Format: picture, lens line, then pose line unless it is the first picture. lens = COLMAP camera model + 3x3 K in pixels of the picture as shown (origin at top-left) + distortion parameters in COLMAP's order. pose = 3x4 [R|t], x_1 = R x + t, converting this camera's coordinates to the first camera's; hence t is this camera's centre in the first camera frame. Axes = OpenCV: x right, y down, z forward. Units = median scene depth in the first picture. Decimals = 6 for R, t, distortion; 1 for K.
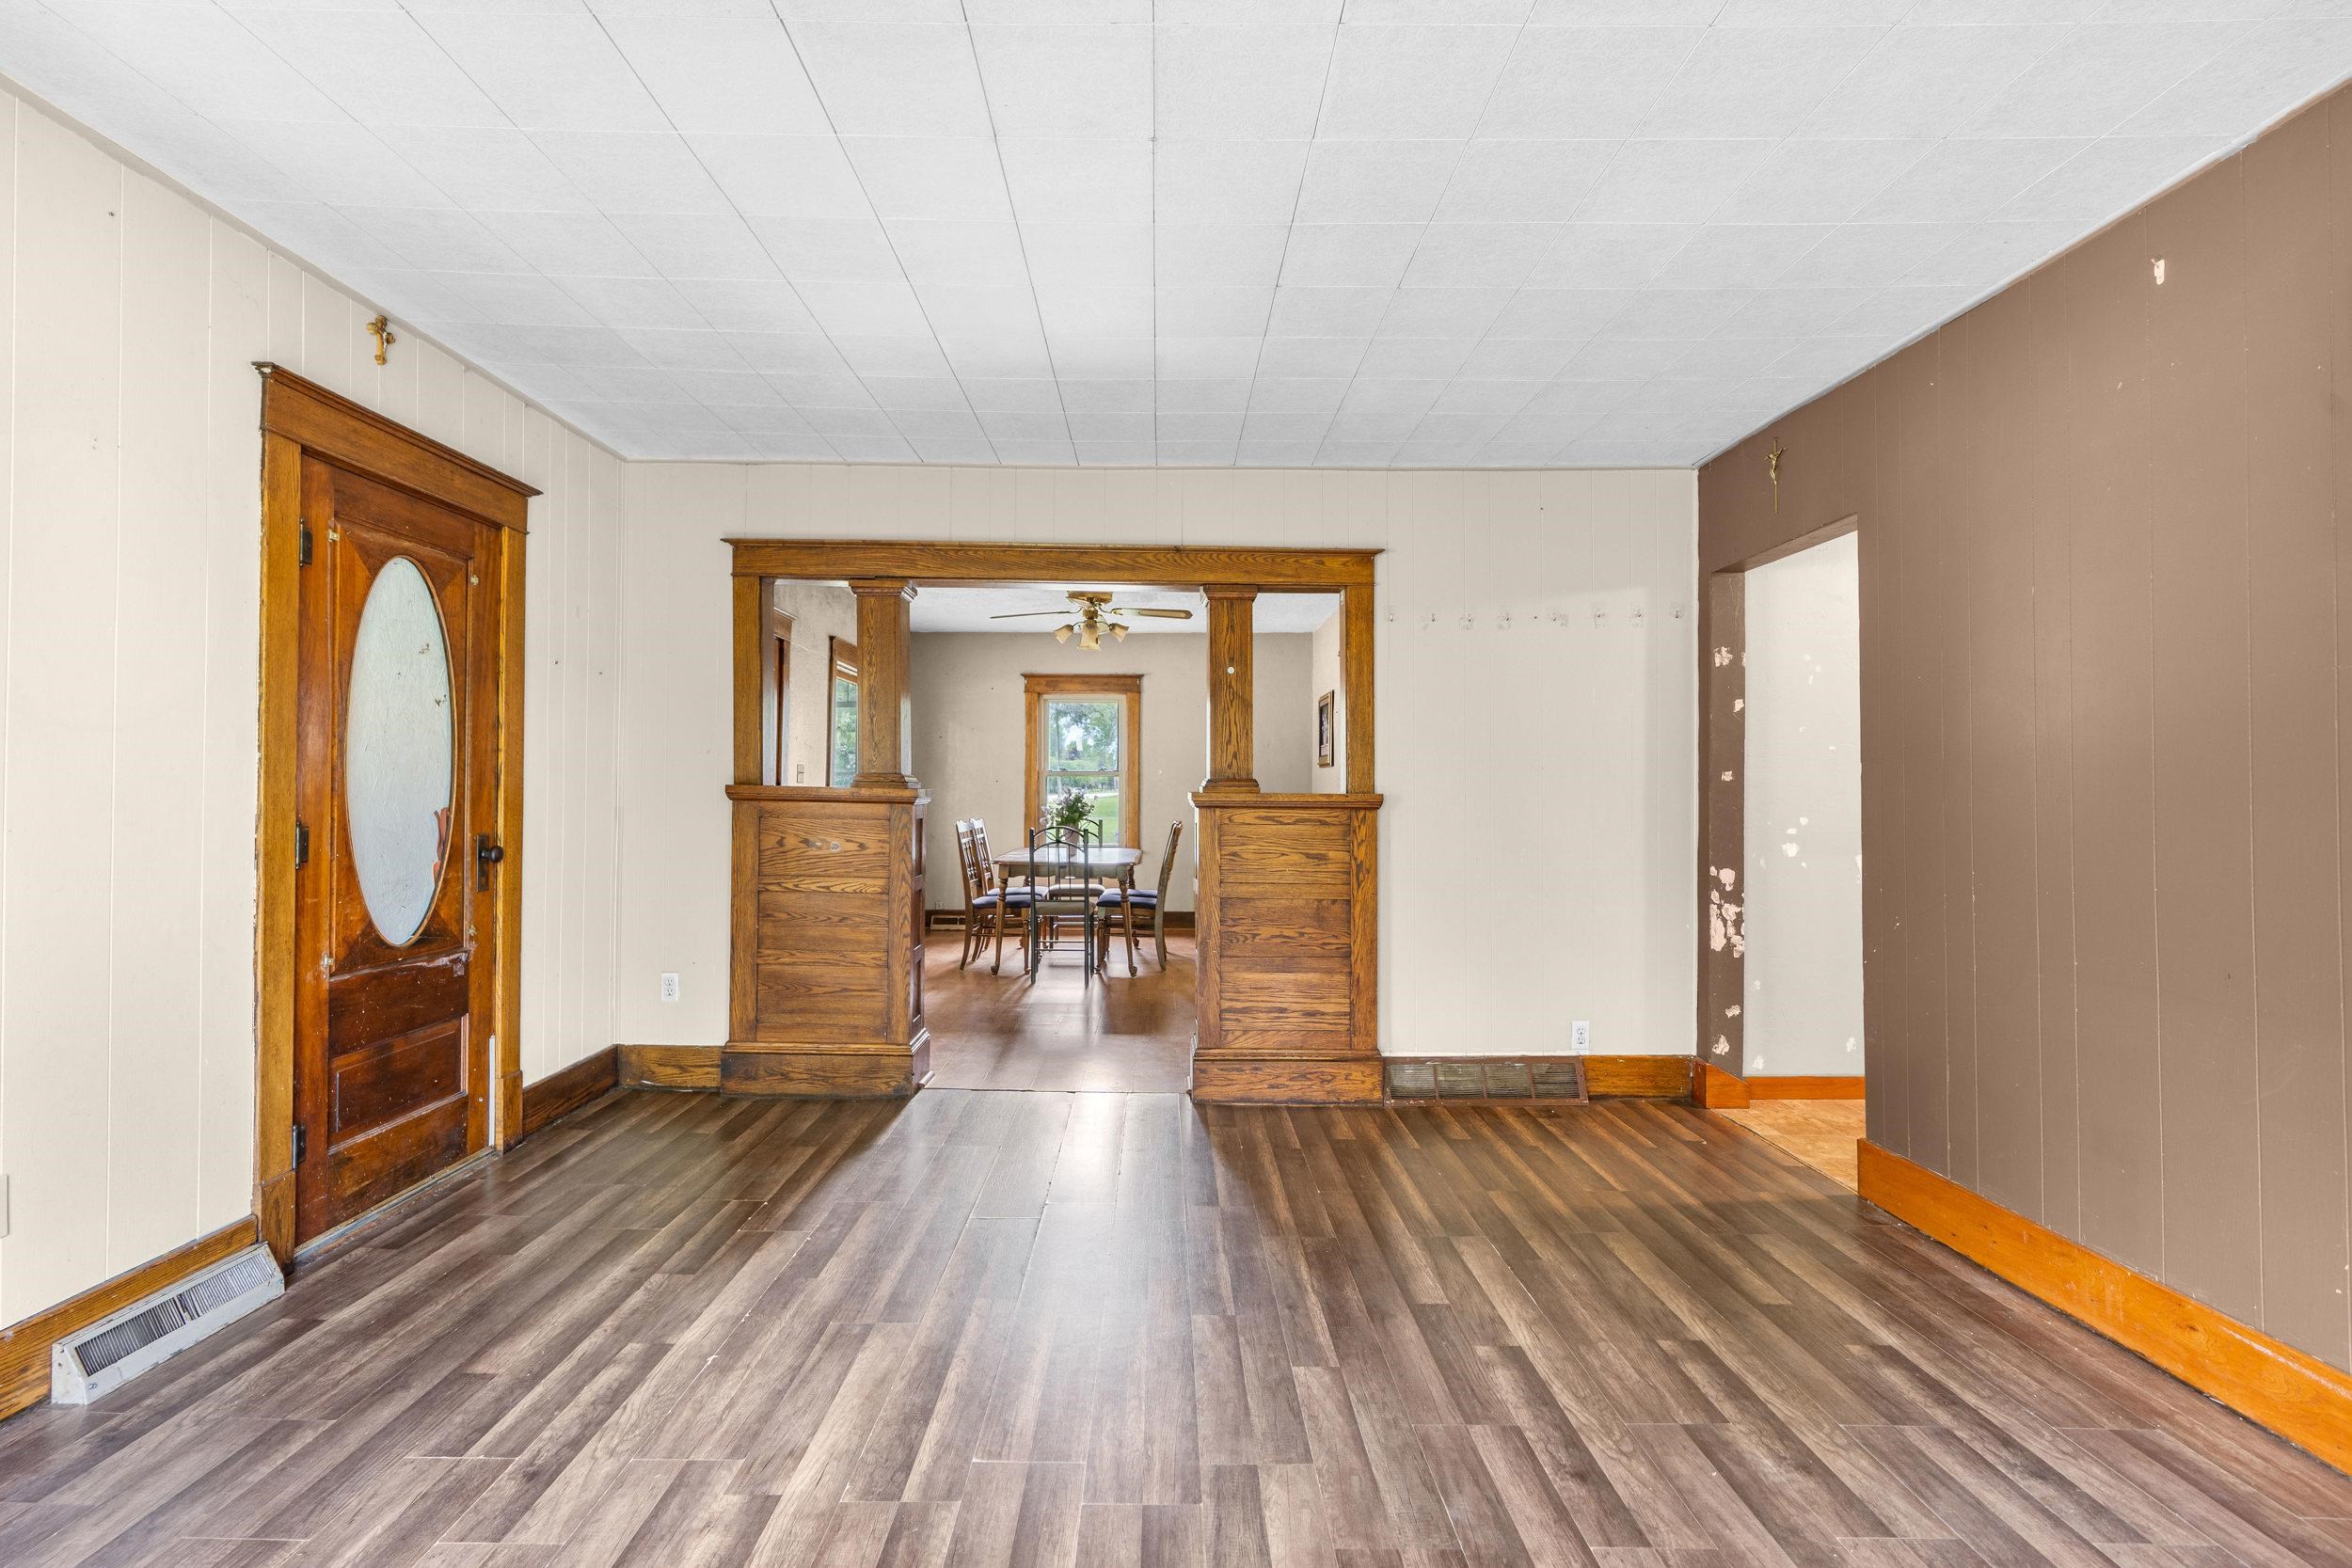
lens RADIAL K [[1079.2, 0, 1168.7], [0, 1079.2, 778.7], [0, 0, 1]] dist [0.001716, 0.000016]
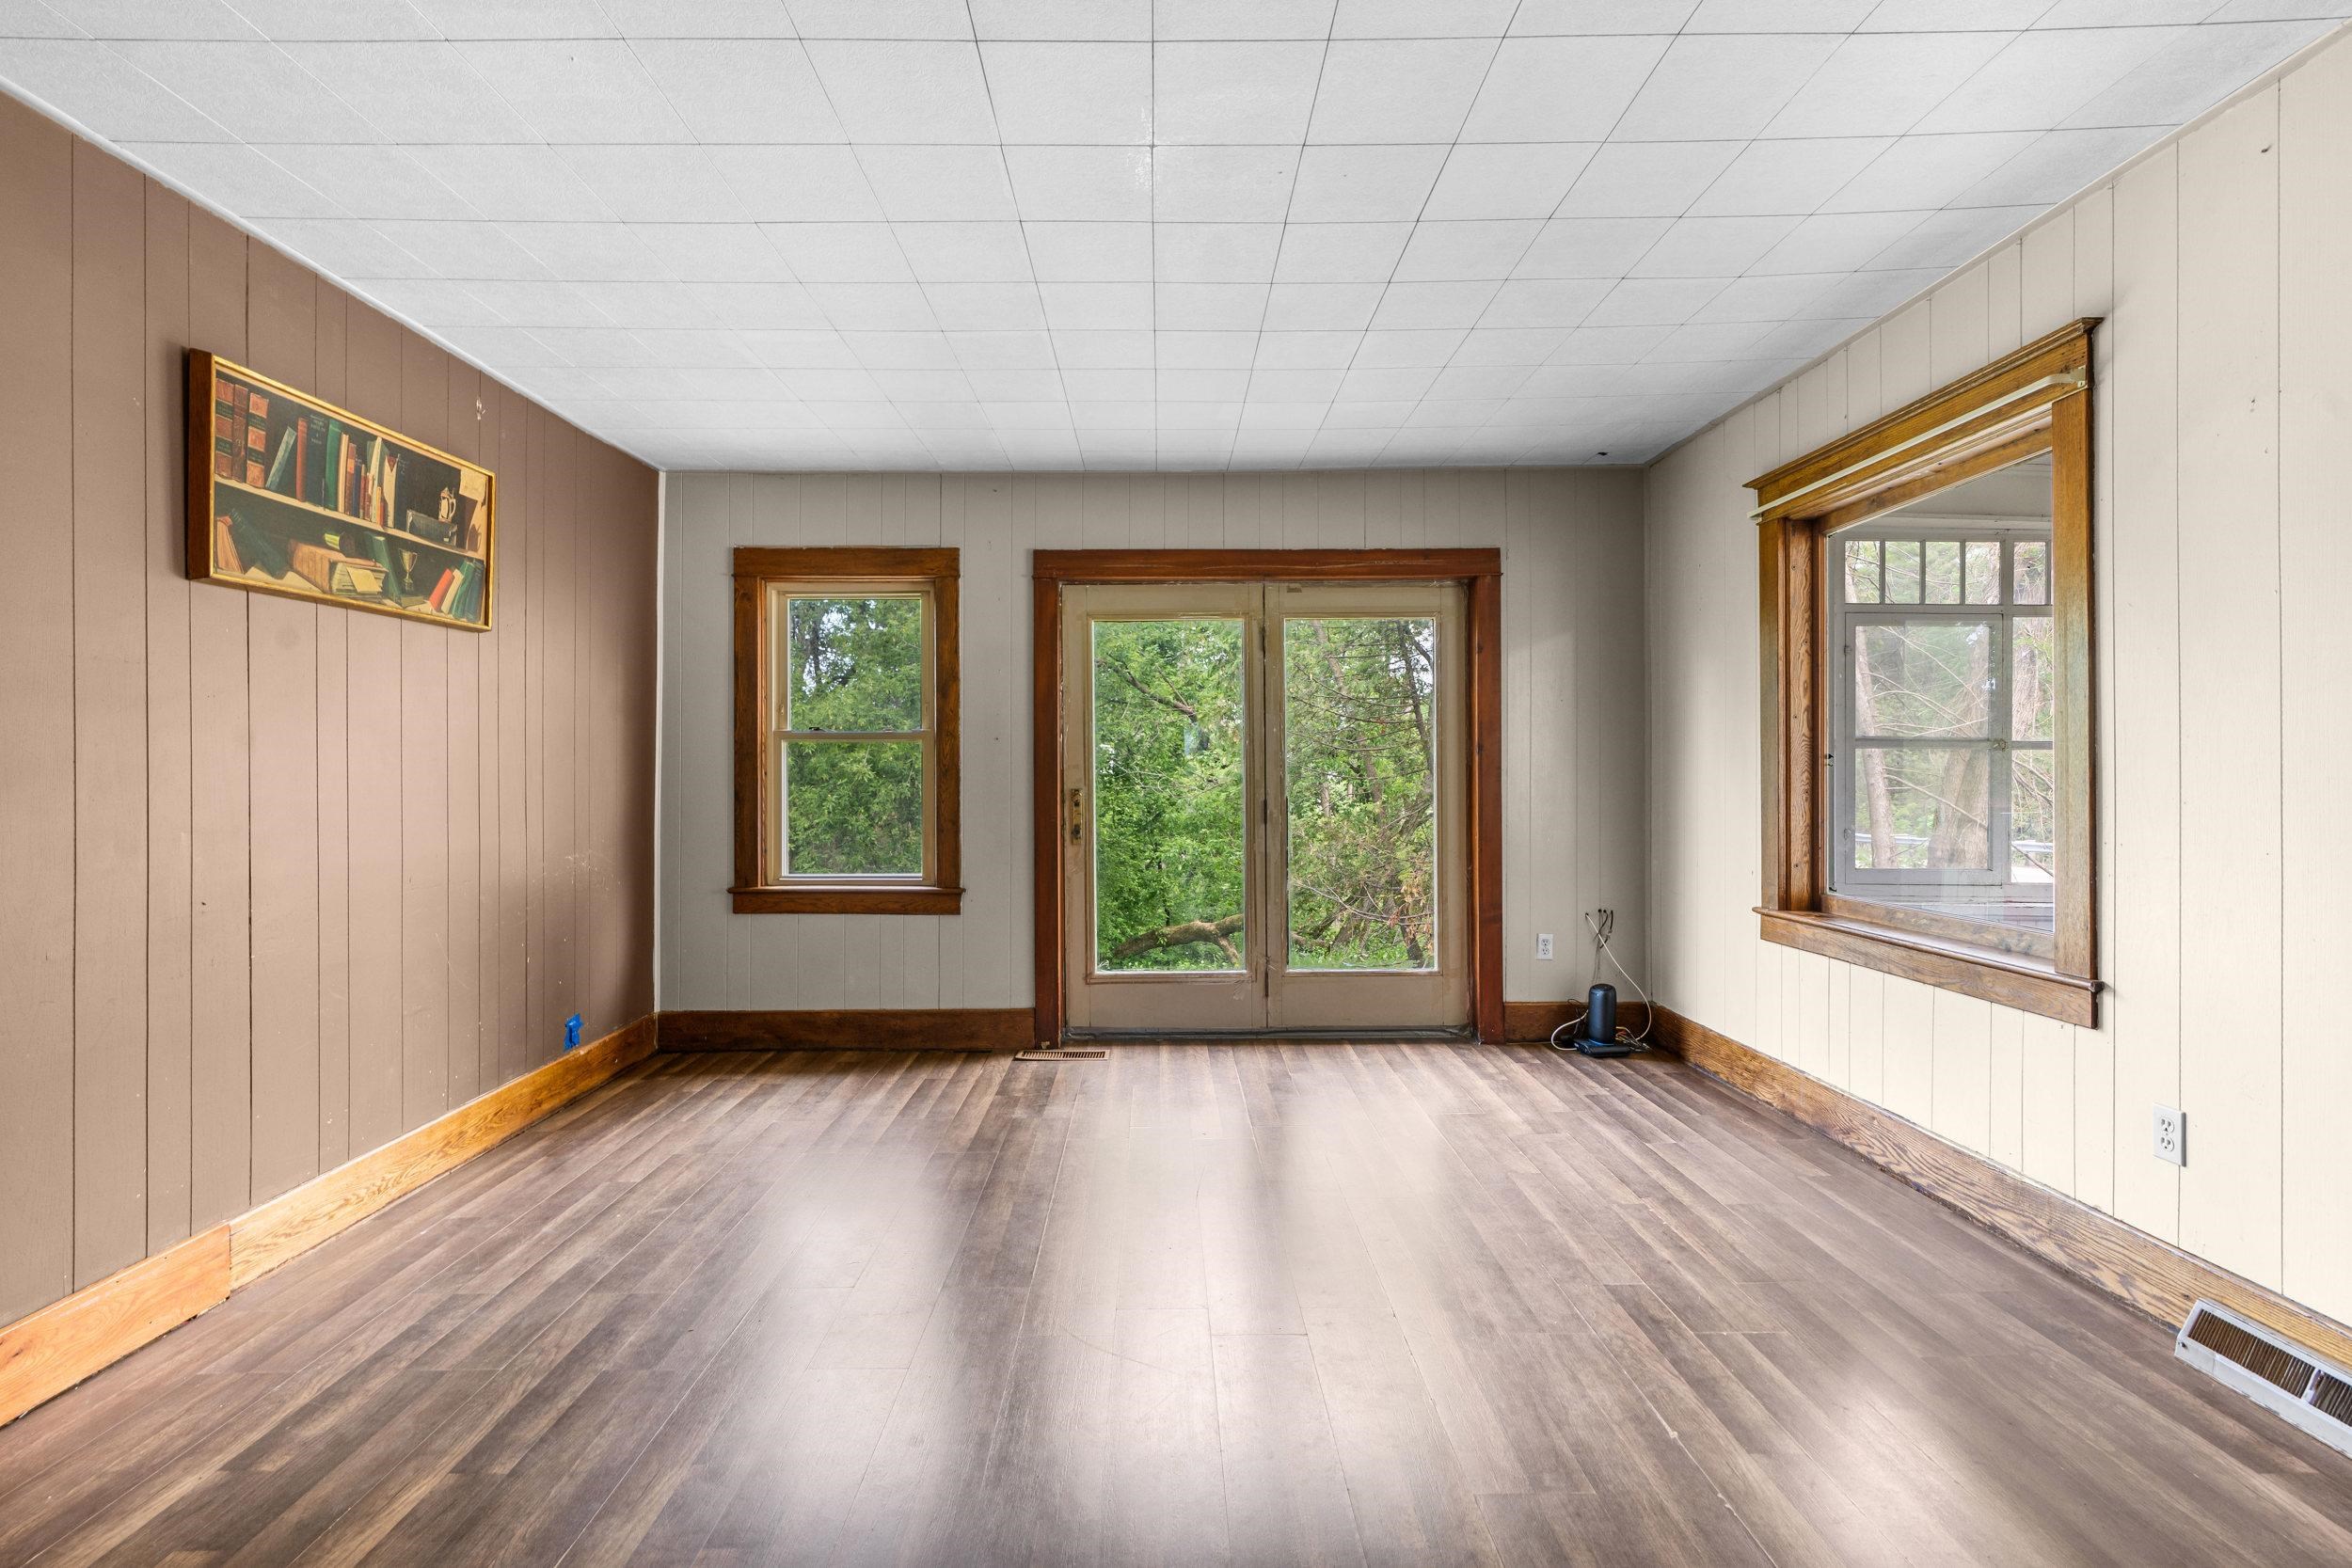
lens RADIAL K [[1079.2, 0, 1168.1], [0, 1079.2, 779.2], [0, 0, 1]] dist [0.001716, 0.000016]
pose [[-0.999998, -0.001758, 0.000253, -0.026257], [-0.001760, 0.999973, -0.007196, 0.030391], [-0.000240, -0.007197, -0.999974, 2.039354]]
